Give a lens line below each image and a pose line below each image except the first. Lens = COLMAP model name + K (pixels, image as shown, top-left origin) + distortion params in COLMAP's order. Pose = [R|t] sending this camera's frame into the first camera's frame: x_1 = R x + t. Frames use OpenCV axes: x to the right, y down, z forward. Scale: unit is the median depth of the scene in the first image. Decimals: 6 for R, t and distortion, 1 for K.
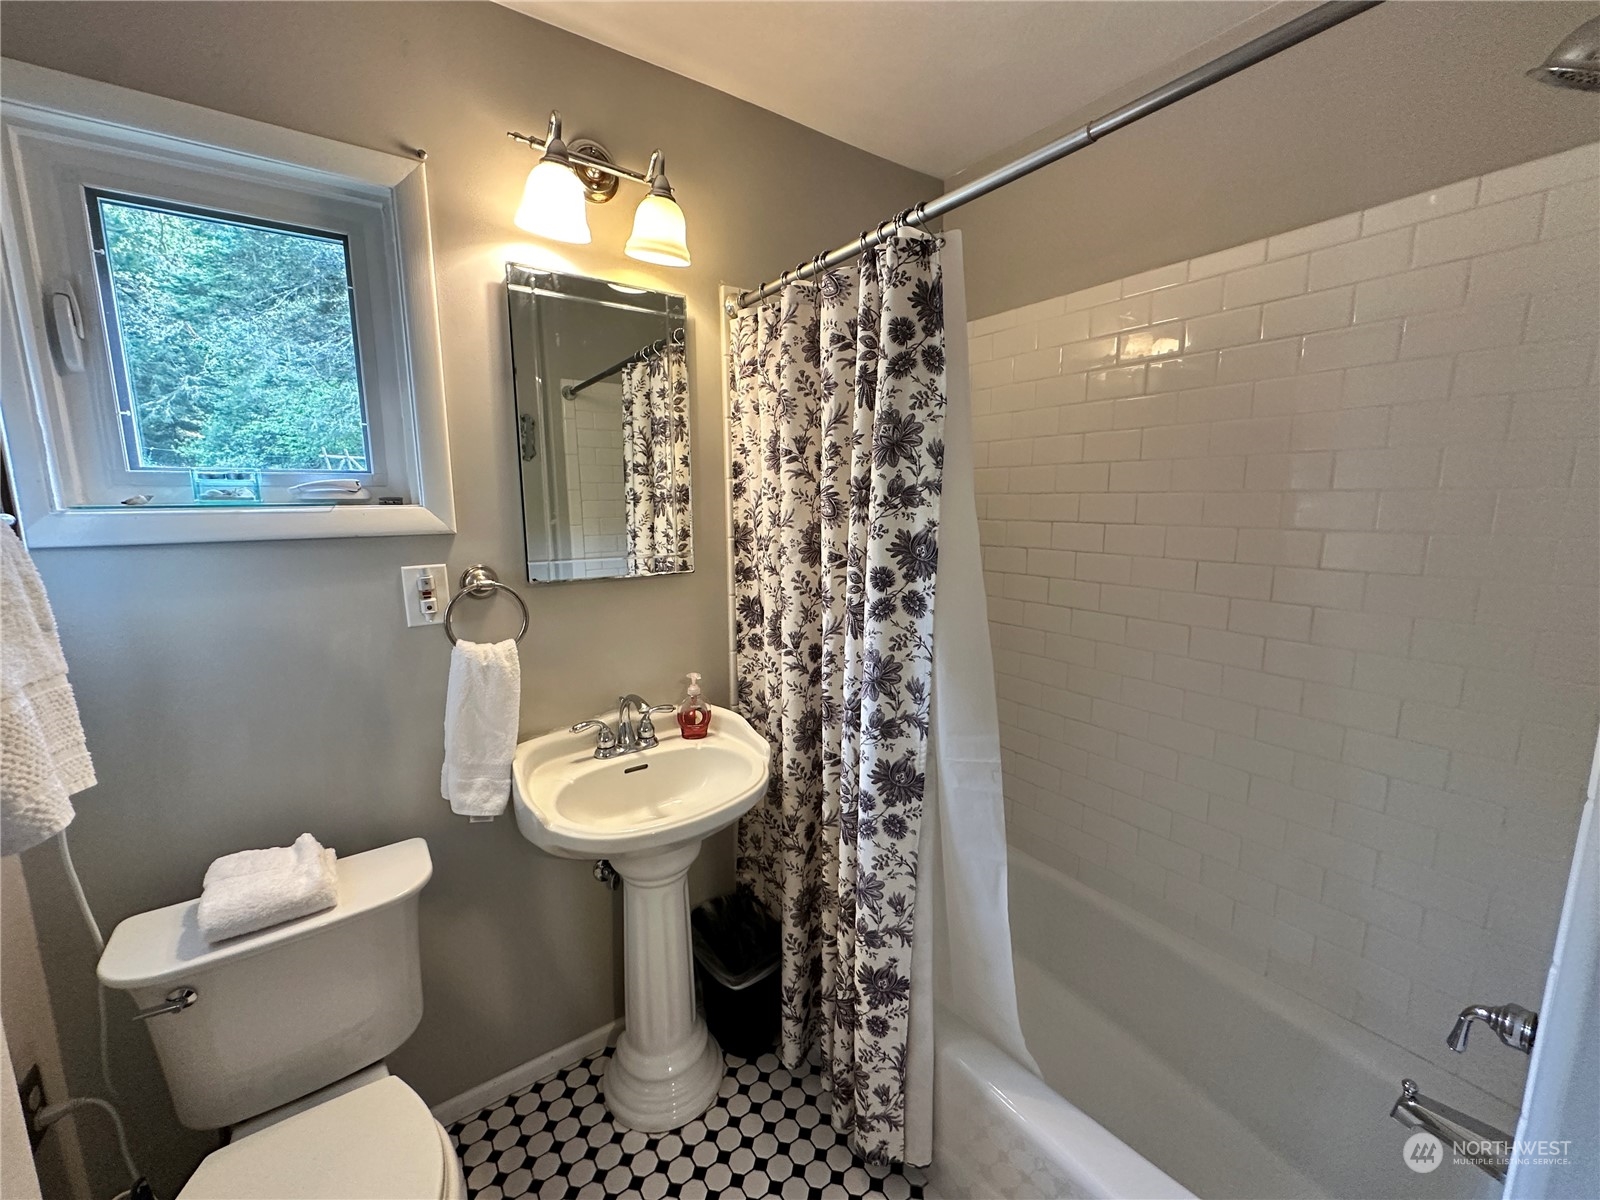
lens RADIAL K [[637.6, 0, 799.5], [0, 637.6, 596.0], [0, 0, 1]] dist [-0.002503, 0.000314]
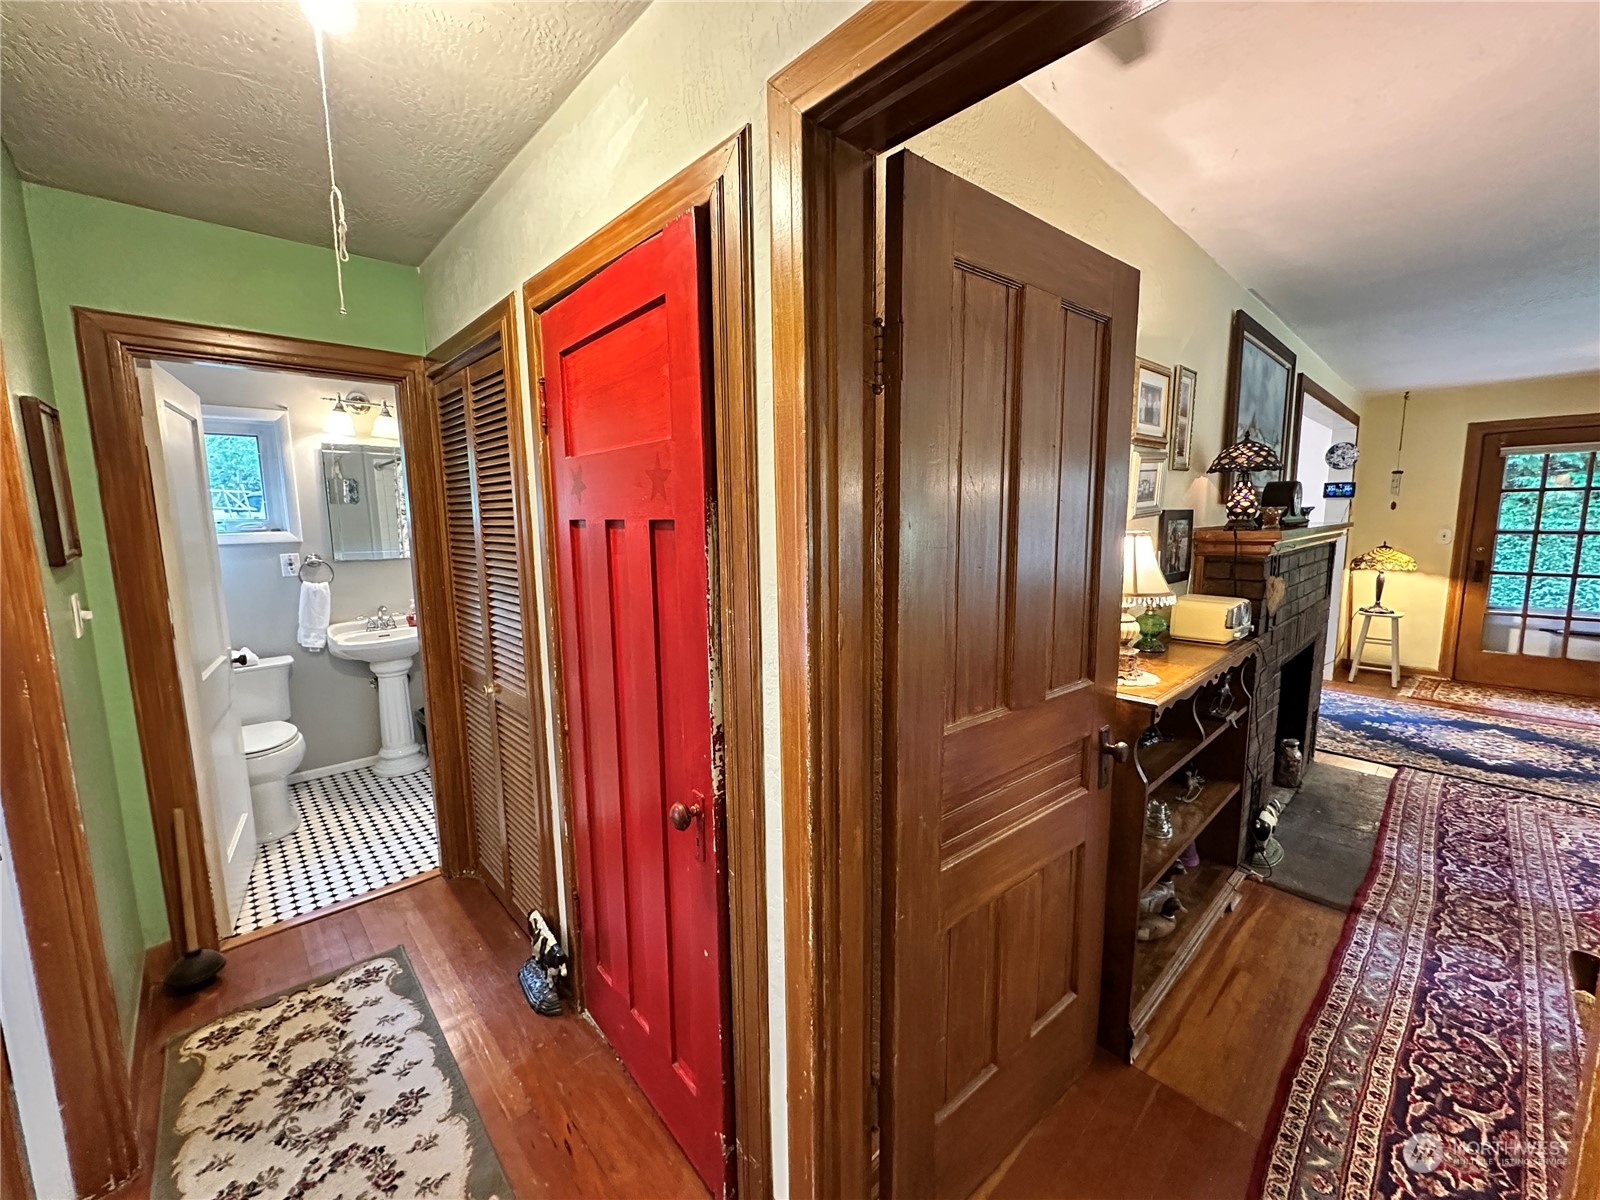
lens RADIAL K [[637.6, 0, 800.0], [0, 637.6, 602.8], [0, 0, 1]] dist [-0.002503, 0.000314]
pose [[0.989793, -0.022142, 0.140782, 1.150754], [0.024598, 0.999574, -0.015732, 0.251638], [-0.140373, 0.019034, 0.989916, -1.941387]]
